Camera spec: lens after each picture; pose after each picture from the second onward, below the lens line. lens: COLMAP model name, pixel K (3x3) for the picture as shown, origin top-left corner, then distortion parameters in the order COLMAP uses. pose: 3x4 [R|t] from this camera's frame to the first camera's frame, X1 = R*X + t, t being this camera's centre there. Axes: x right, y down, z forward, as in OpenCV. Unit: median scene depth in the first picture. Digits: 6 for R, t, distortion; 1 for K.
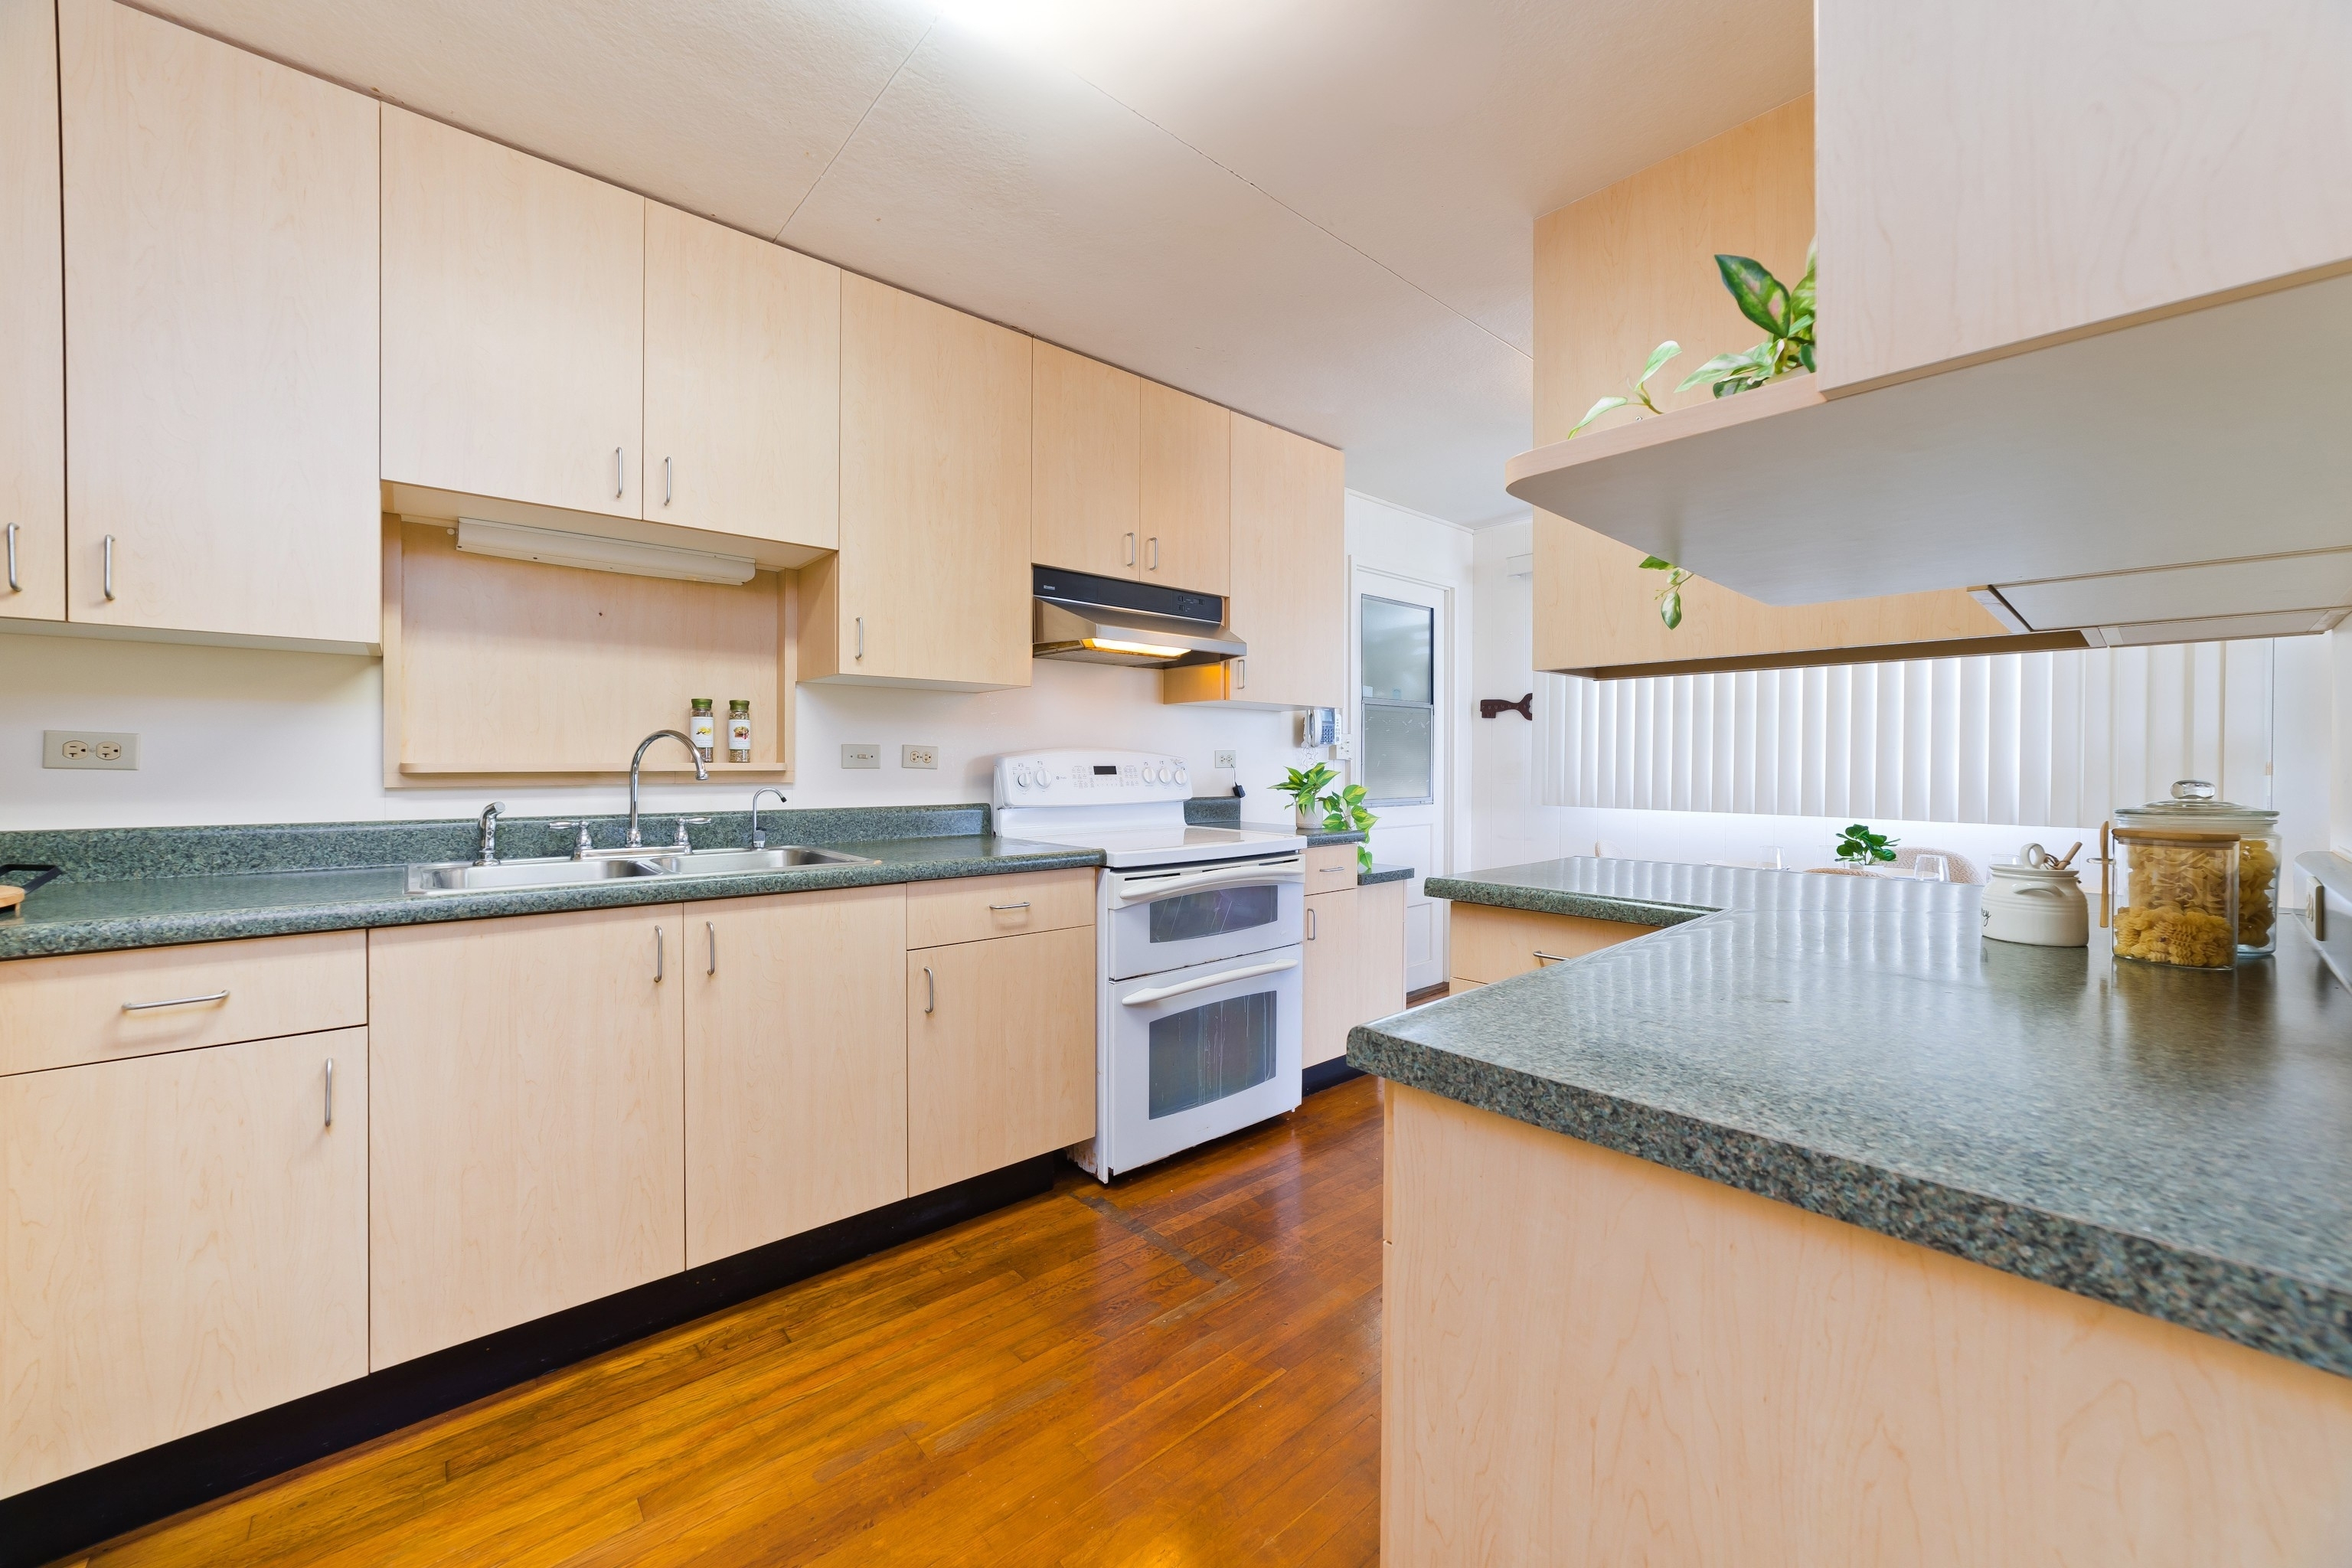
lens RADIAL K [[888.6, 0, 1180.5], [0, 888.6, 773.9], [0, 0, 1]] dist [-0.007423, 0.000350]
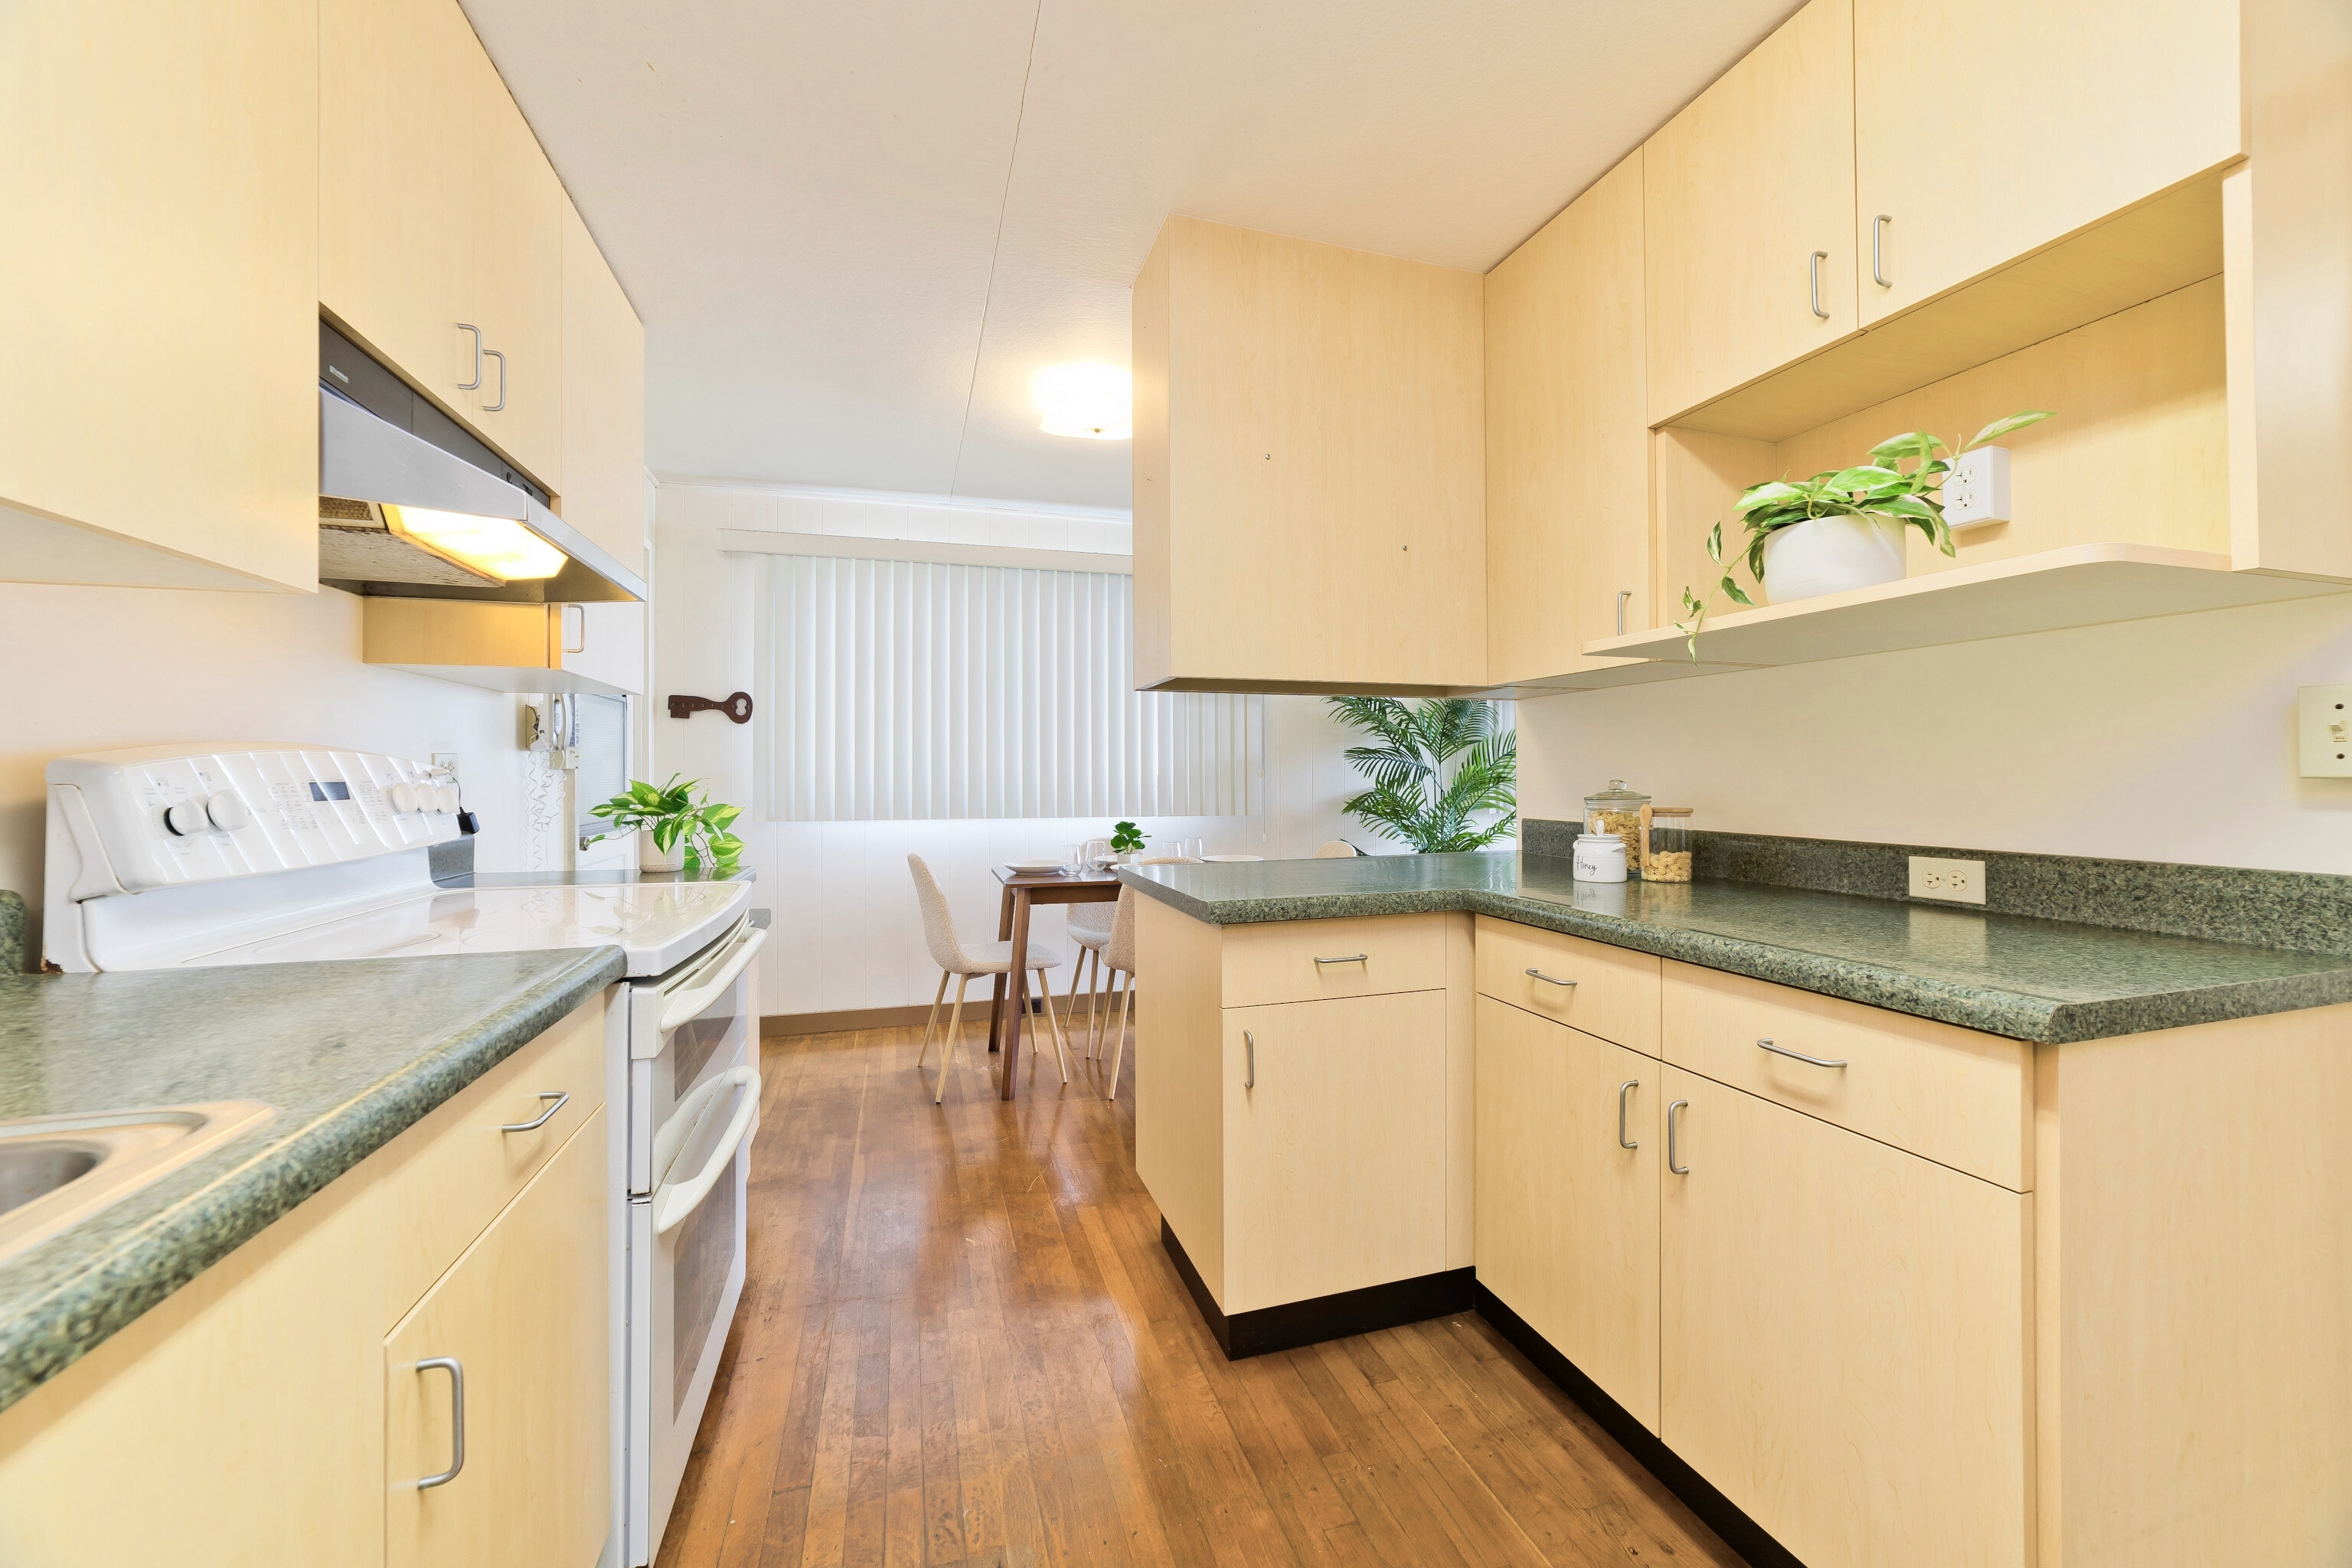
lens RADIAL K [[888.6, 0, 1177.2], [0, 888.6, 768.8], [0, 0, 1]] dist [-0.007423, 0.000350]
pose [[0.413672, 0.001566, 0.910425, -0.338792], [0.013230, 0.999883, -0.007731, -0.006562], [-0.910330, 0.015243, 0.413603, 0.407885]]
